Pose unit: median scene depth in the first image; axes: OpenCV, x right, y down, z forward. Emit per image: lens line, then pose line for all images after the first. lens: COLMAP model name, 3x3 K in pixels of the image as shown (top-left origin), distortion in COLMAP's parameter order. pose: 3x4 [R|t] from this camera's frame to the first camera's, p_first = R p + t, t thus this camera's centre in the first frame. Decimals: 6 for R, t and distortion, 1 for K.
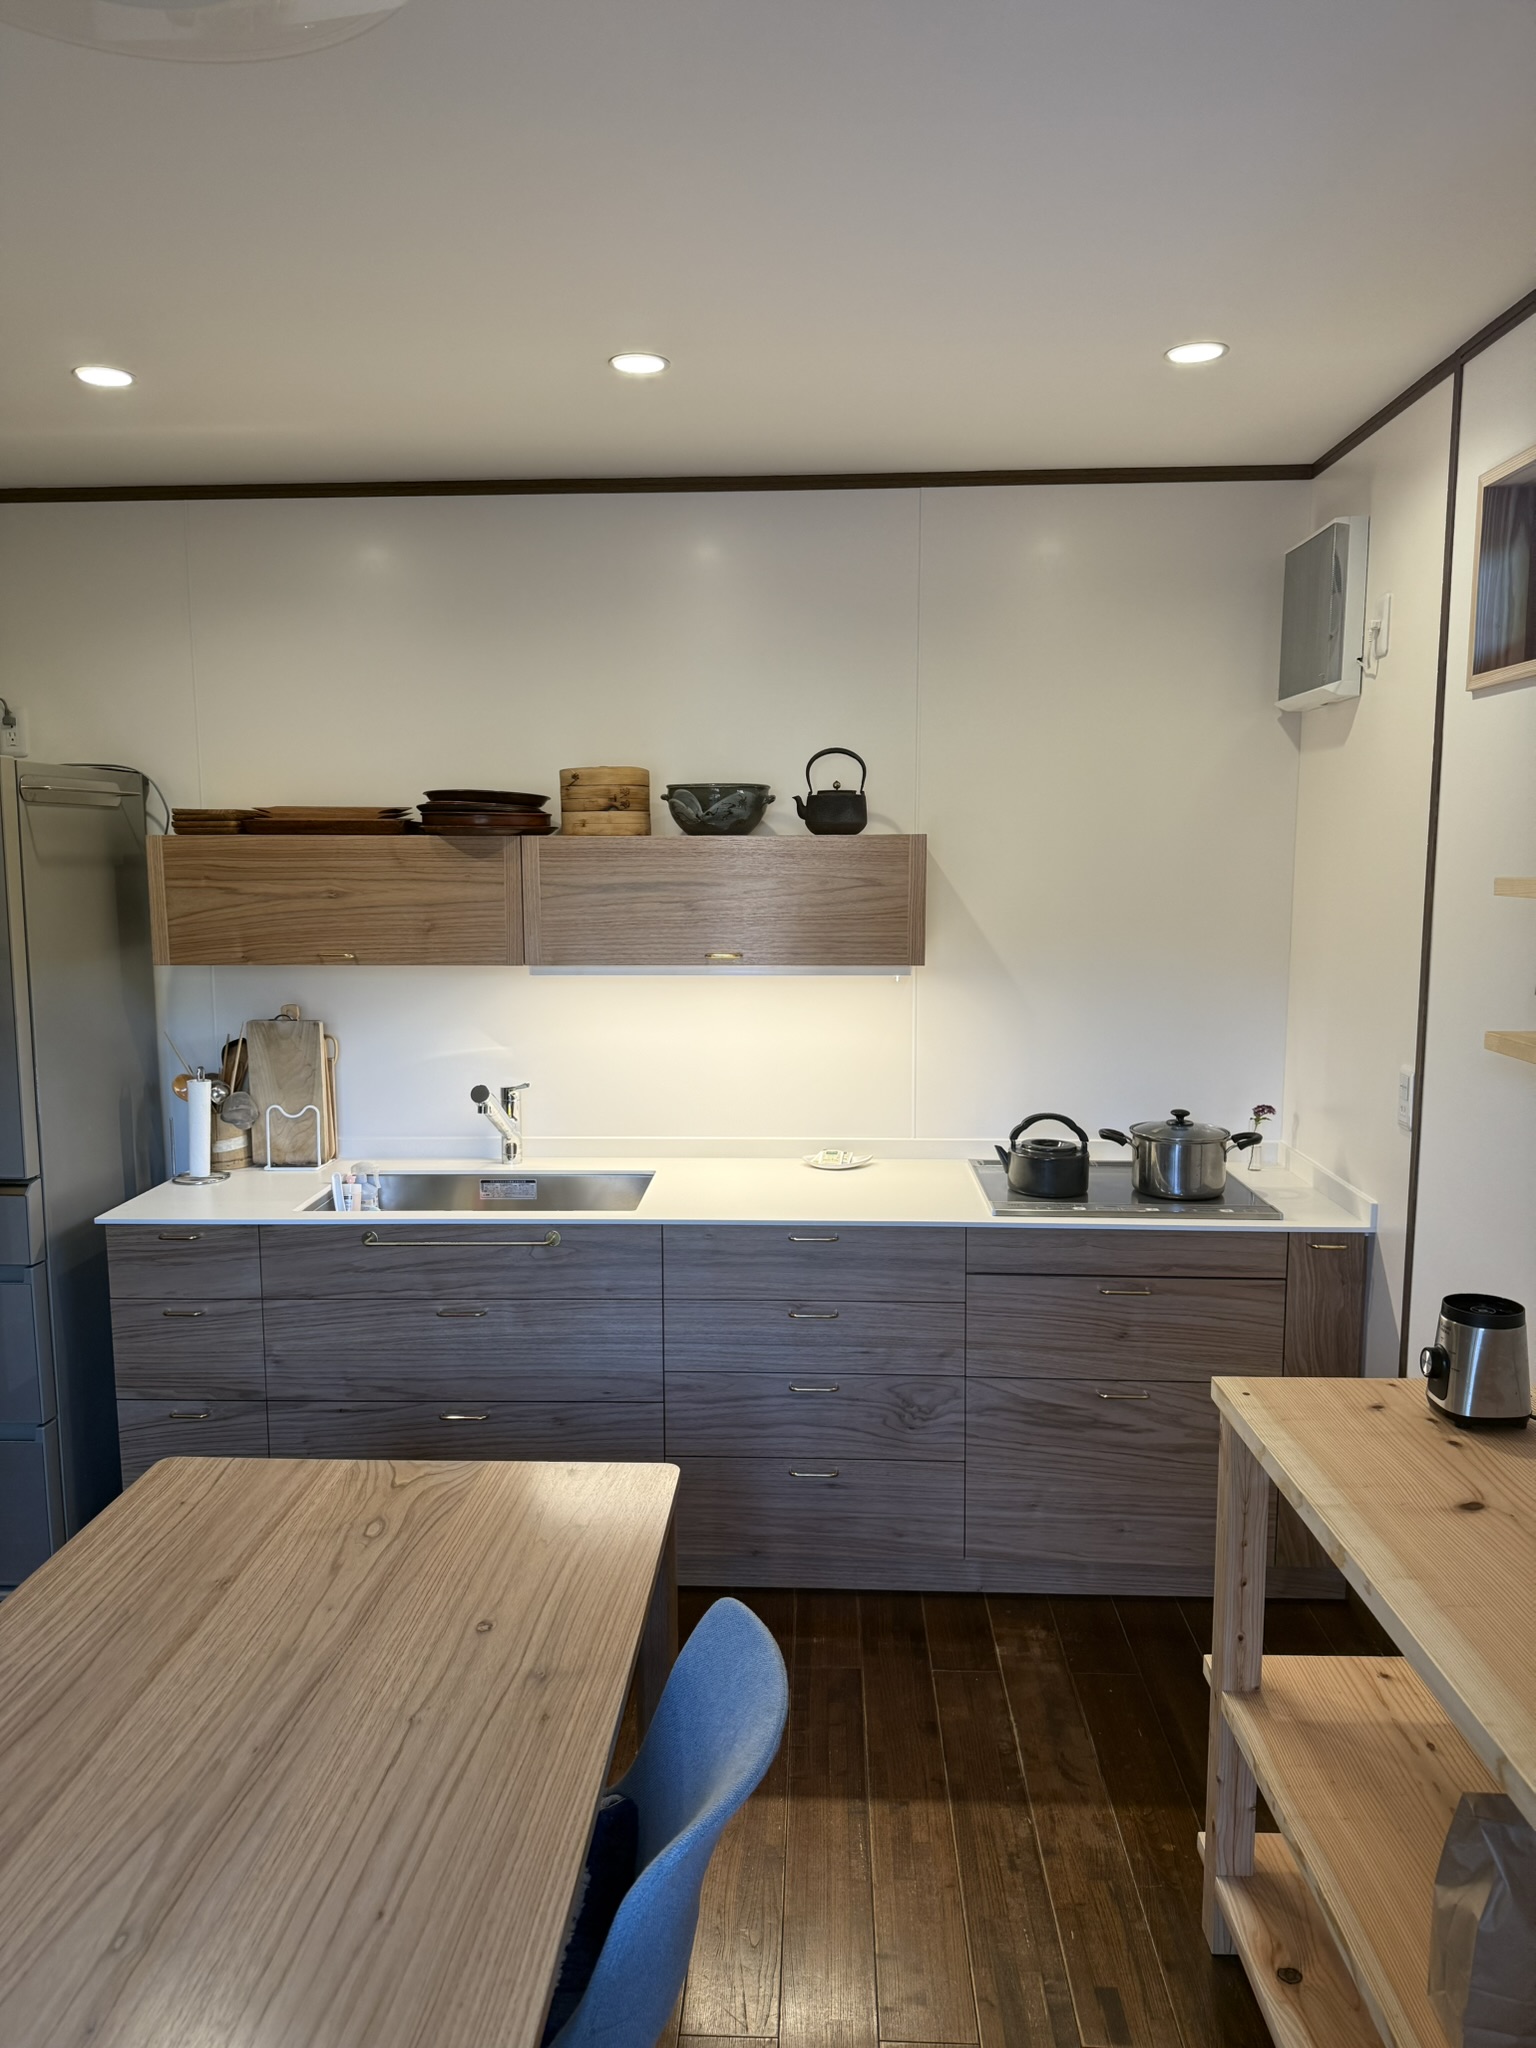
lens RADIAL K [[1407.4, 0, 768.0], [0, 1407.4, 1024.0], [0, 0, 1]] dist [0.097088, -0.178078]
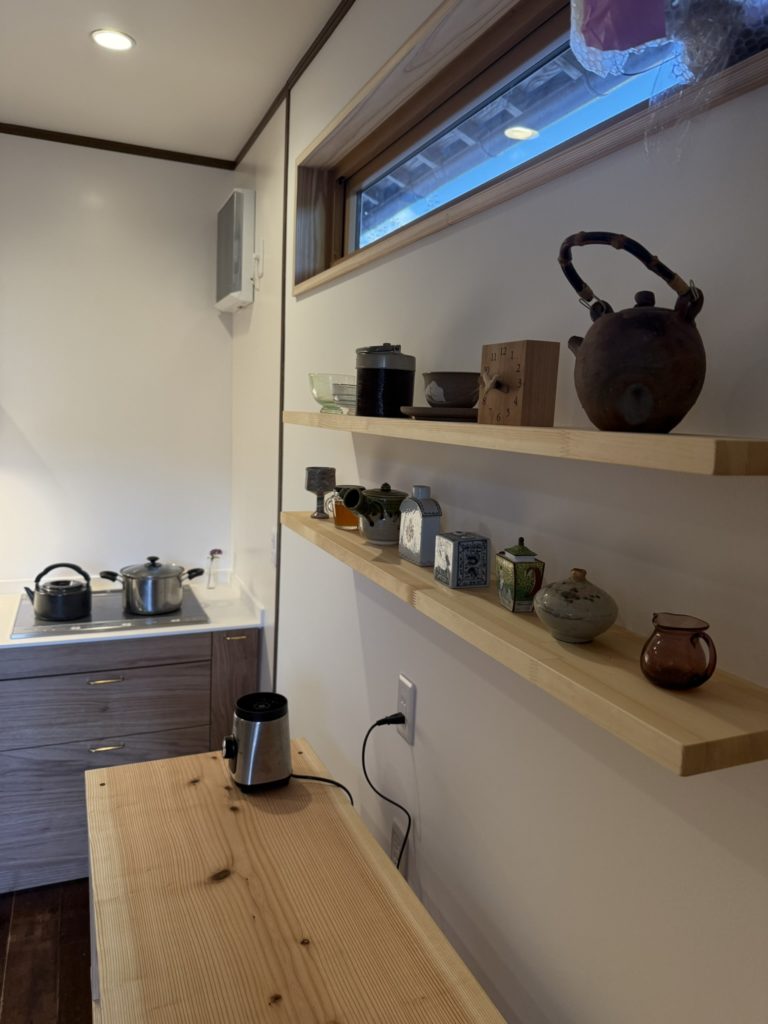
lens RADIAL K [[718.8, 0, 384.0], [0, 718.8, 512.0], [0, 0, 1]] dist [-0.002246, -0.000637]
pose [[0.902837, -0.021381, 0.429451, 0.191696], [0.008427, 0.999451, 0.032043, -0.013201], [-0.429901, -0.025311, 0.902521, 0.181996]]
